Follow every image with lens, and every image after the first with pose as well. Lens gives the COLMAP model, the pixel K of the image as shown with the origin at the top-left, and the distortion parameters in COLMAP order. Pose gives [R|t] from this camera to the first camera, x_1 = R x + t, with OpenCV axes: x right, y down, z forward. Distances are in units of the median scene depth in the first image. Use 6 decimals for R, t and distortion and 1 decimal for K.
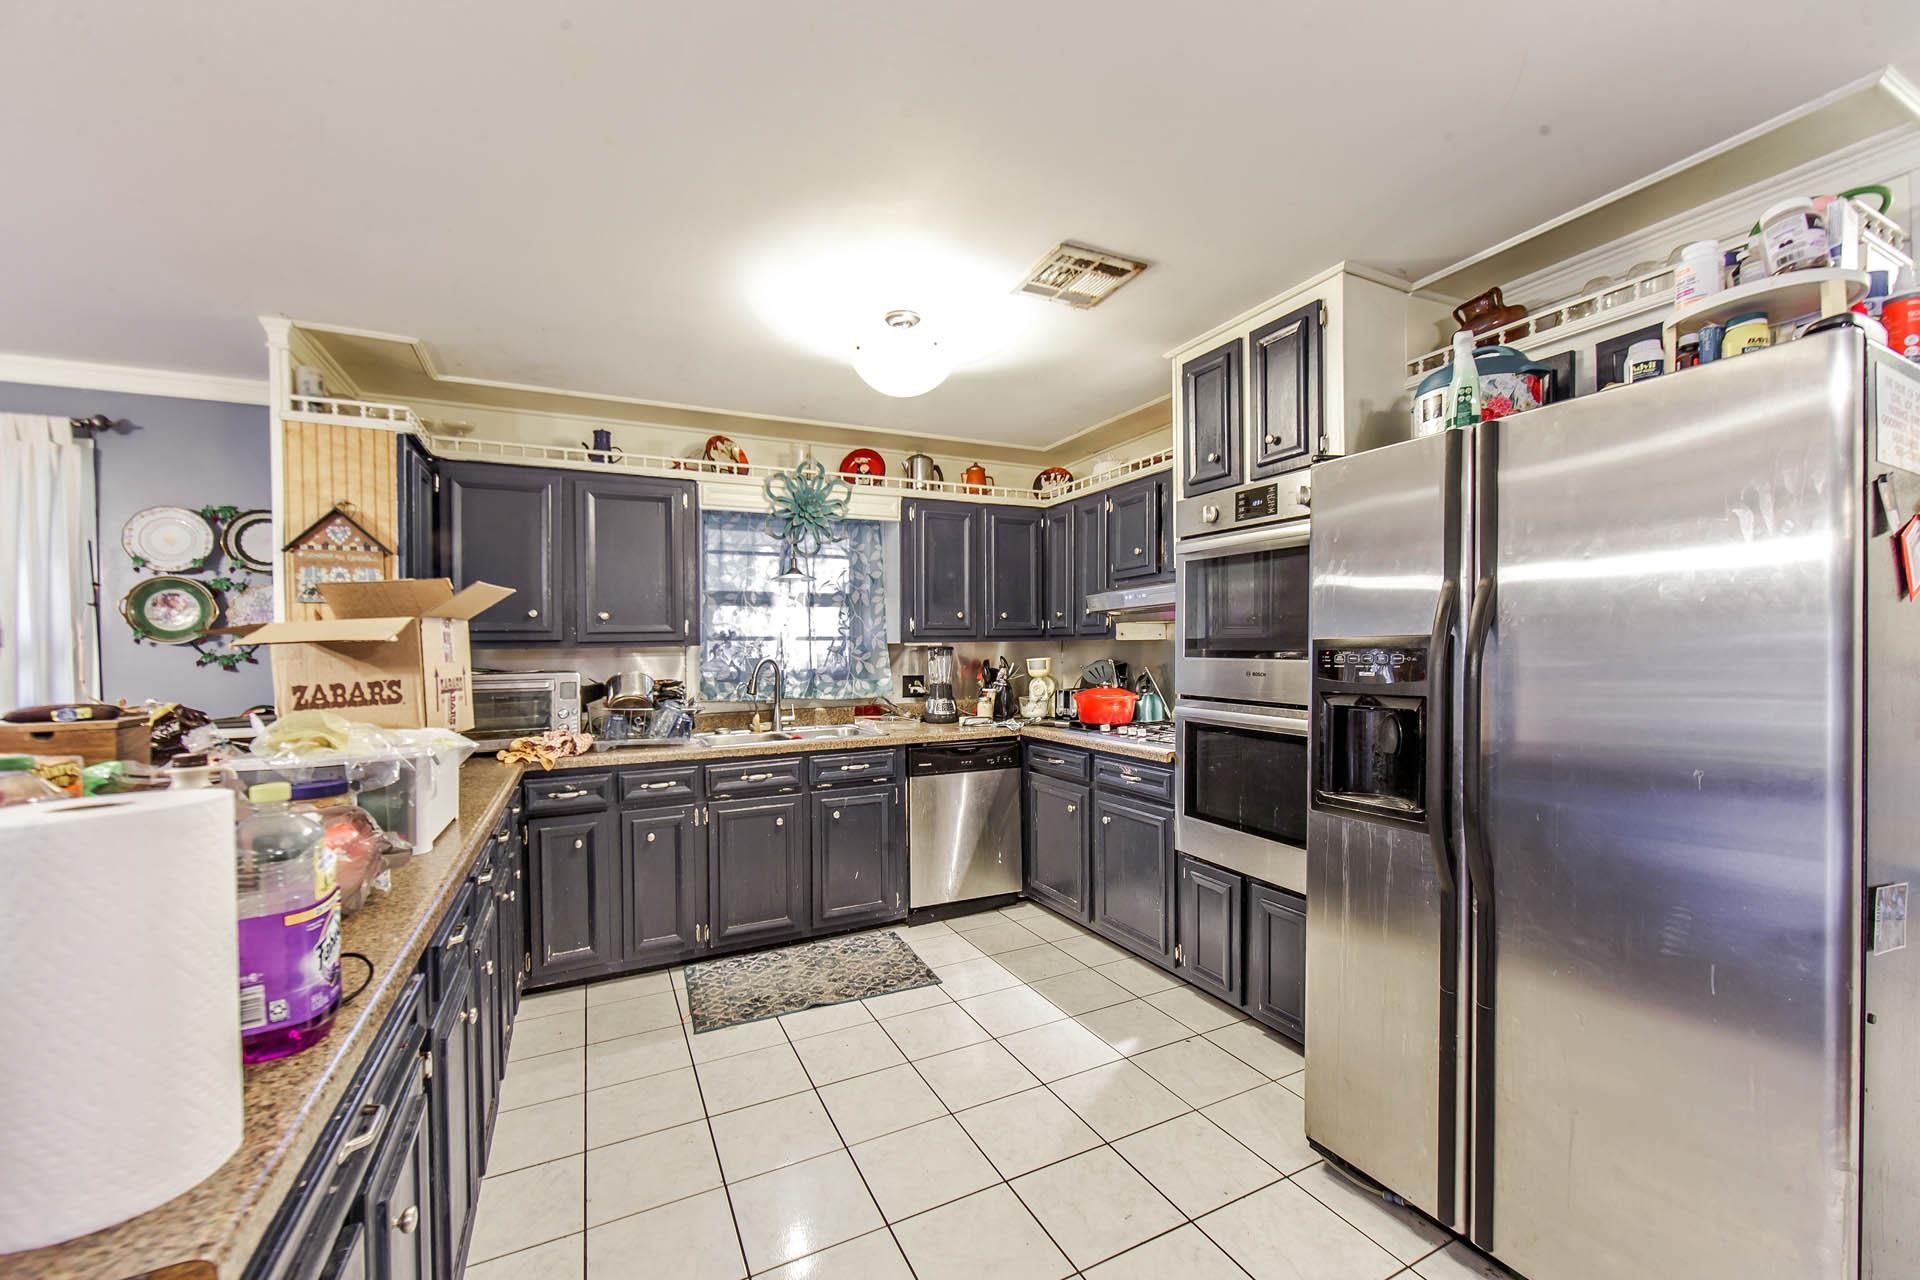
lens RADIAL K [[754.7, 0, 966.7], [0, 754.7, 647.7], [0, 0, 1]] dist [-0.001503, -0.000250]
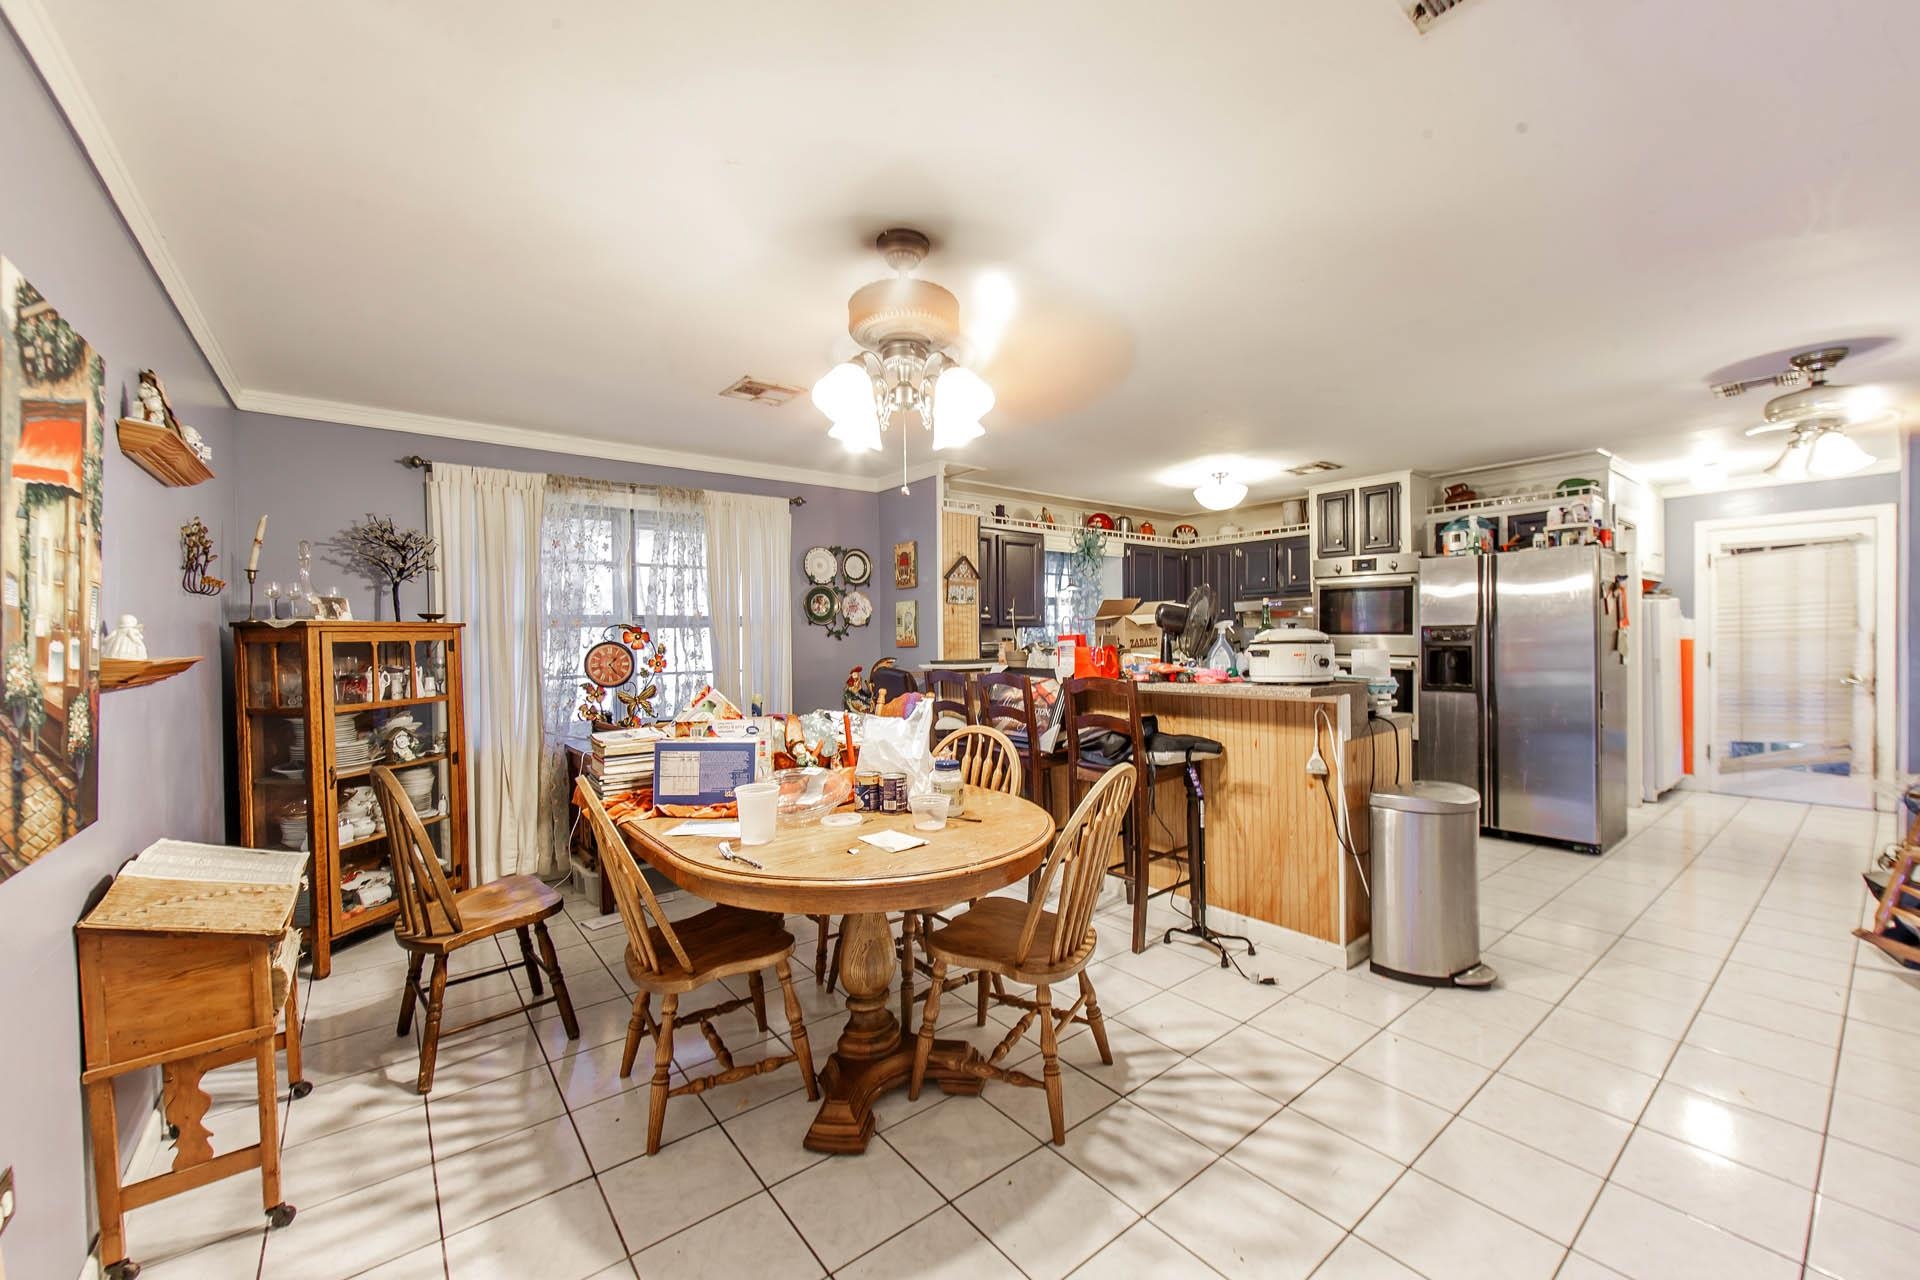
lens RADIAL K [[754.7, 0, 948.0], [0, 754.7, 640.1], [0, 0, 1]] dist [-0.001503, -0.000250]
pose [[0.977625, 0.005873, 0.210275, -1.108461], [-0.007220, 0.999958, 0.005639, 0.021509], [-0.210233, -0.007032, 0.977626, -0.799566]]
